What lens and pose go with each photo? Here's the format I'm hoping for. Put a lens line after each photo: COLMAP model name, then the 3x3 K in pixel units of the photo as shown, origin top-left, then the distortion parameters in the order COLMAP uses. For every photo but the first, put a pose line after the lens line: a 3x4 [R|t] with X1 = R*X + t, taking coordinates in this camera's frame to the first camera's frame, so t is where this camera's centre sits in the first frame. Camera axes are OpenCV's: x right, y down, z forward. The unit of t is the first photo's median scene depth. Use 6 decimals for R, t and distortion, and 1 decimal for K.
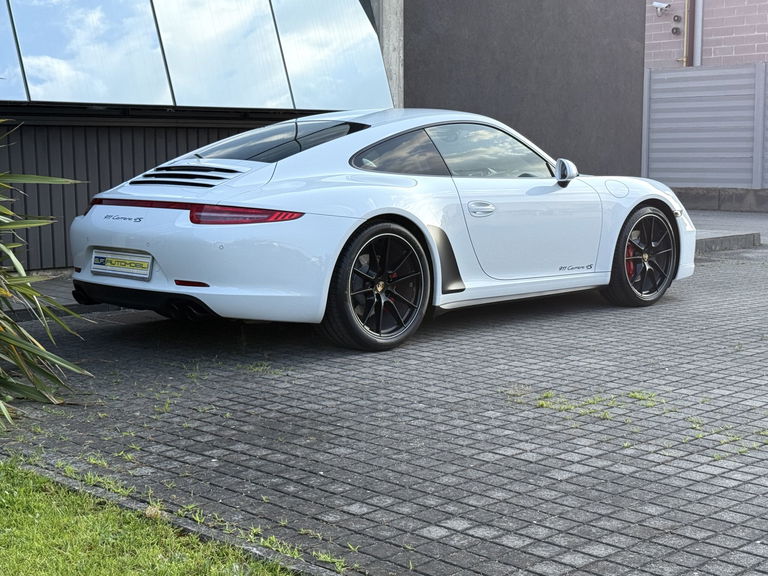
lens RADIAL K [[1248.0, 0, 384.0], [0, 1248.0, 288.0], [0, 0, 1]] dist [0.172440, -0.027696]
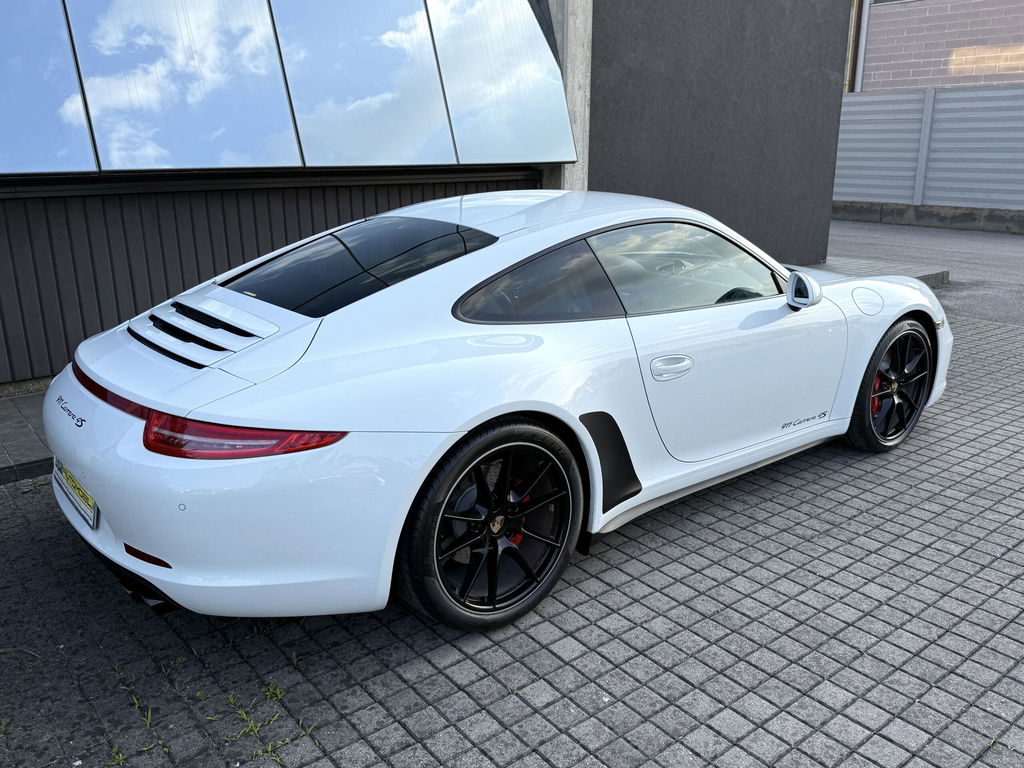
lens RADIAL K [[832.7, 0, 503.9], [0, 832.7, 384.7], [0, 0, 1]] dist [0.080338, -0.127729]
pose [[0.993815, 0.028529, -0.107326, 0.032878], [-0.010141, 0.985715, 0.168117, -0.107085], [0.110589, -0.165989, 0.979907, 0.490019]]
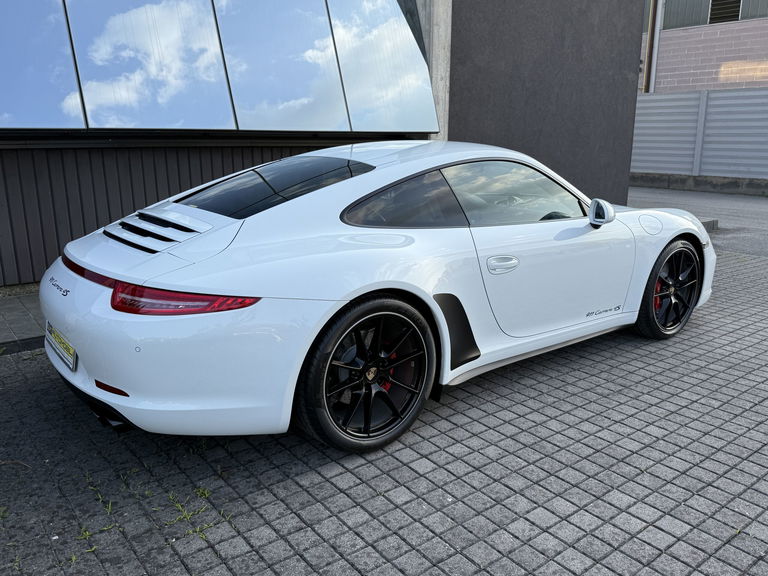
lens RADIAL K [[622.5, 0, 384.0], [0, 622.5, 288.0], [0, 0, 1]] dist [0.098776, -0.161910]
pose [[0.992664, 0.033857, -0.116065, 0.039919], [-0.018826, 0.991566, 0.128229, -0.086301], [0.119428, -0.125103, 0.984930, 0.482071]]
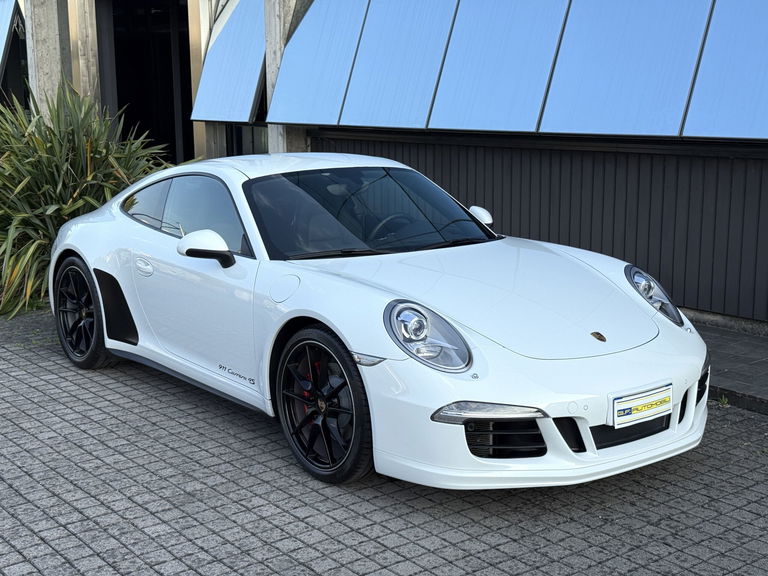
lens RADIAL K [[1065.9, 0, 384.0], [0, 1065.9, 288.0], [0, 0, 1]] dist [0.129301, -0.099337]
pose [[-0.121375, 0.180391, -0.976077, 0.723185], [-0.108549, 0.975038, 0.193697, -0.191379], [0.986653, 0.129462, -0.098764, 1.078014]]
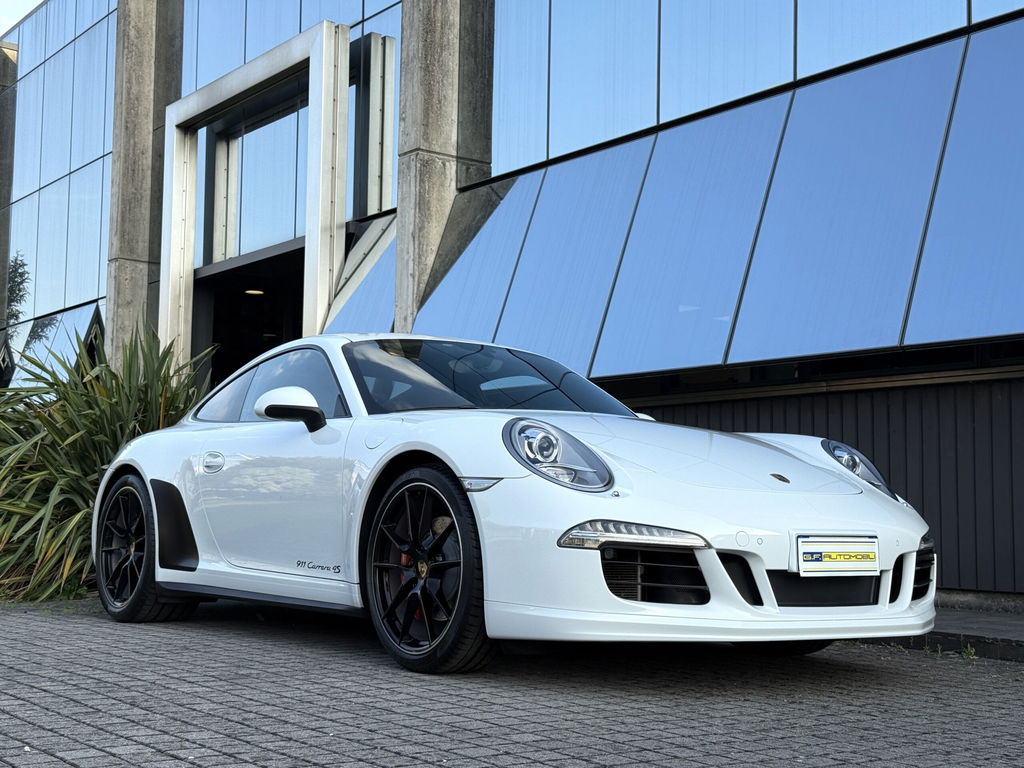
lens RADIAL K [[1421.2, 0, 512.0], [0, 1421.2, 384.0], [0, 0, 1]] dist [0.129301, -0.099337]
pose [[-0.156412, -0.092612, -0.983340, 0.756745], [-0.128483, 0.989043, -0.072712, -0.060084], [0.979300, 0.114969, -0.166597, 1.119611]]
